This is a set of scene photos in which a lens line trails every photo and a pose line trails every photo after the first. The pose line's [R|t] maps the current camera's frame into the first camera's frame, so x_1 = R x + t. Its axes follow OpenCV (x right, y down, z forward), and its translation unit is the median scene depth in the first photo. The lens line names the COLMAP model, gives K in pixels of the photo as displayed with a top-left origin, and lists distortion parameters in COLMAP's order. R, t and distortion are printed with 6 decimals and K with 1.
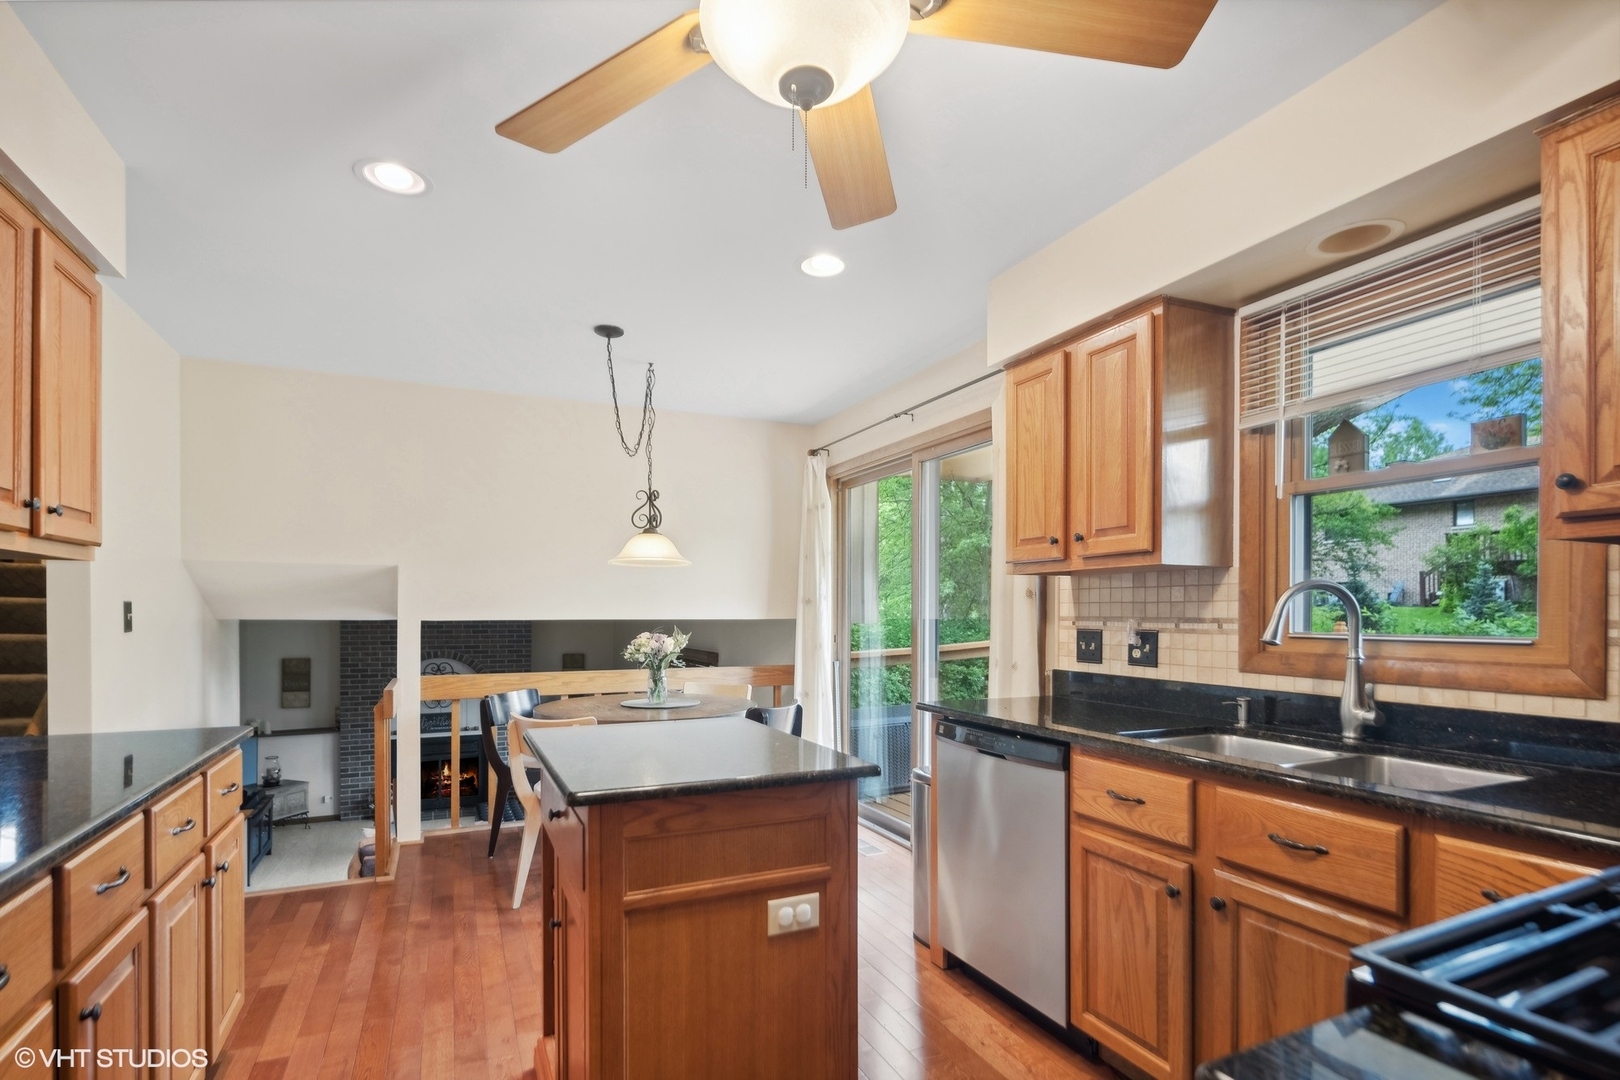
lens RADIAL K [[792.2, 0, 812.8], [0, 792.2, 605.8], [0, 0, 1]] dist [0.004743, -0.004499]
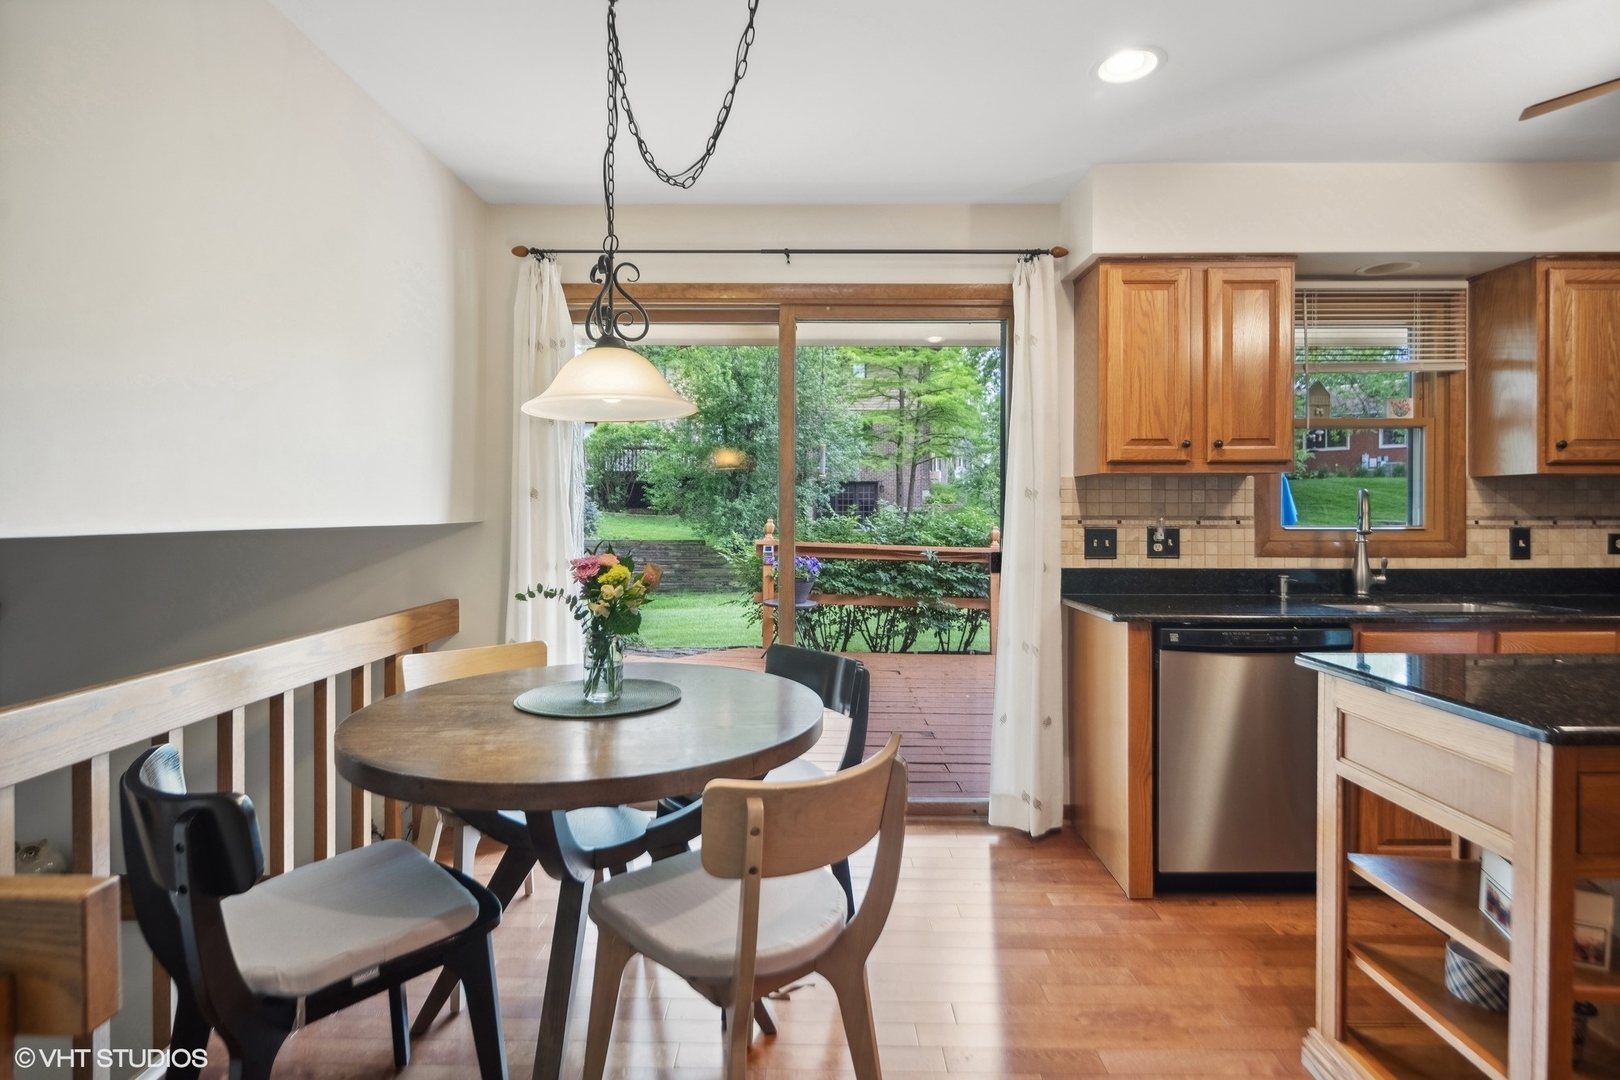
lens RADIAL K [[792.2, 0, 802.3], [0, 792.2, 515.3], [0, 0, 1]] dist [0.004743, -0.004499]
pose [[0.430376, -0.008615, 0.902608, -0.898858], [-0.007060, 0.999892, 0.012909, 0.002539], [-0.902622, -0.011928, 0.430269, 1.029198]]
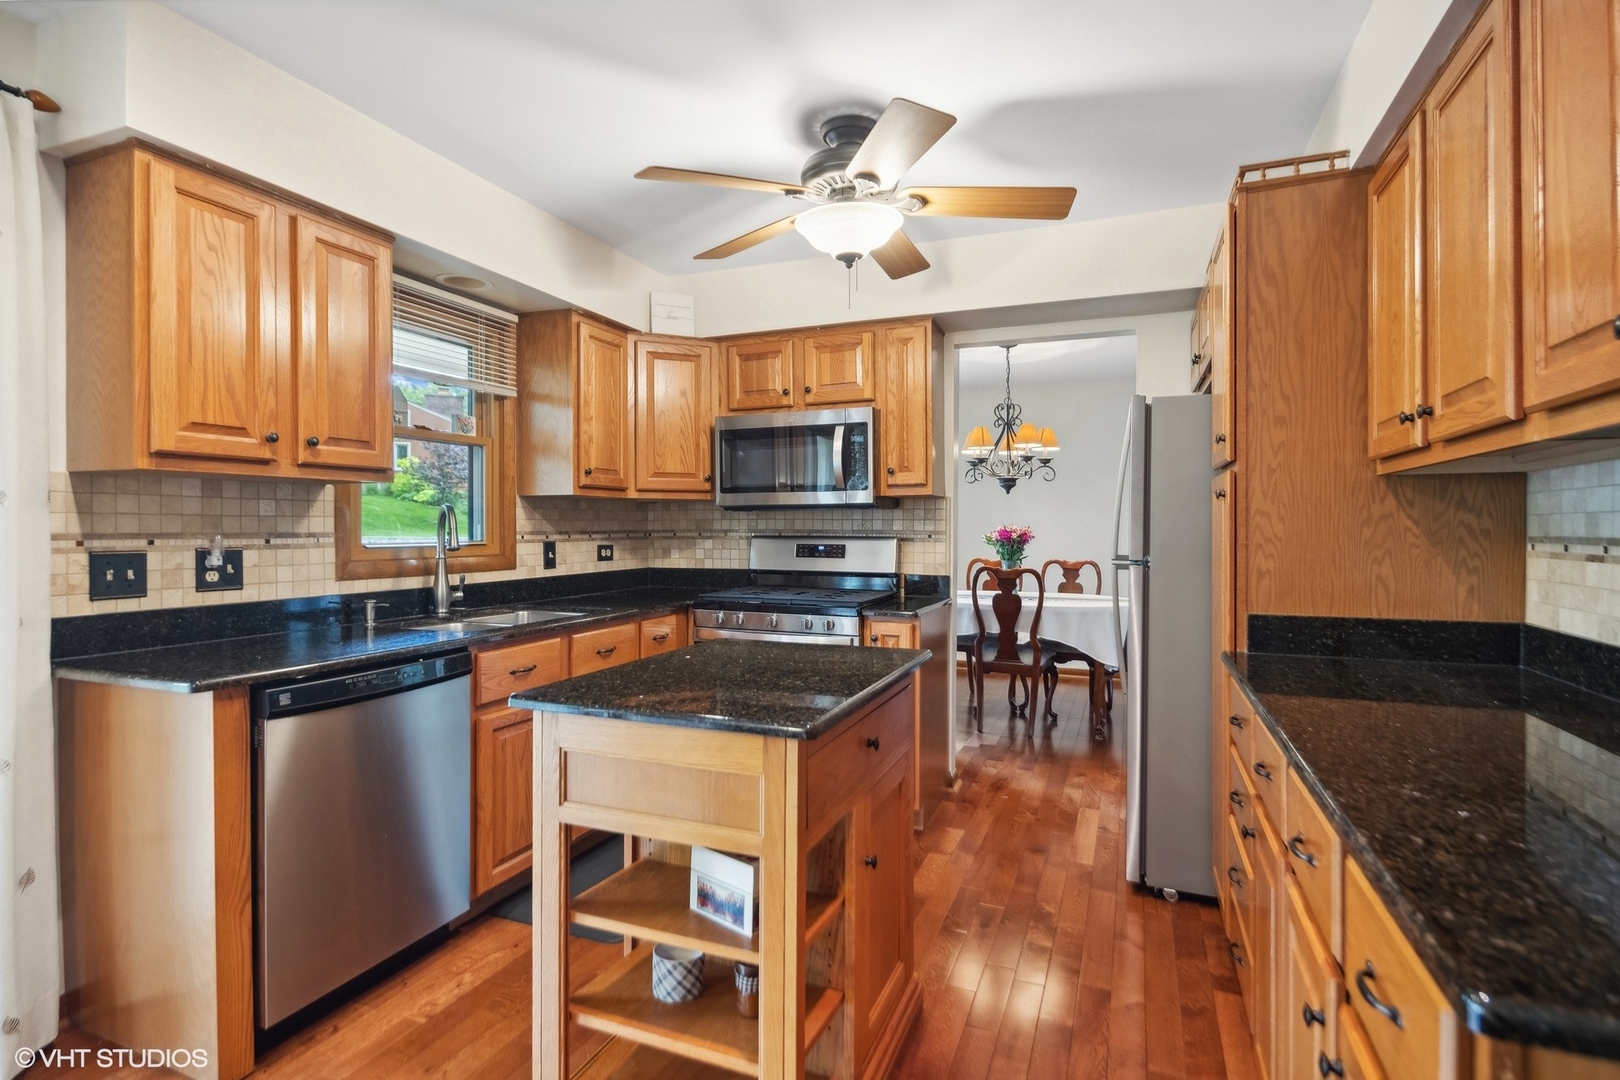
lens RADIAL K [[792.2, 0, 815.3], [0, 792.2, 532.5], [0, 0, 1]] dist [0.004743, -0.004499]
pose [[-0.682638, -0.009904, 0.730689, -0.673919], [-0.011403, 0.999931, 0.002901, 0.004366], [-0.730667, -0.006352, -0.682704, 1.171875]]
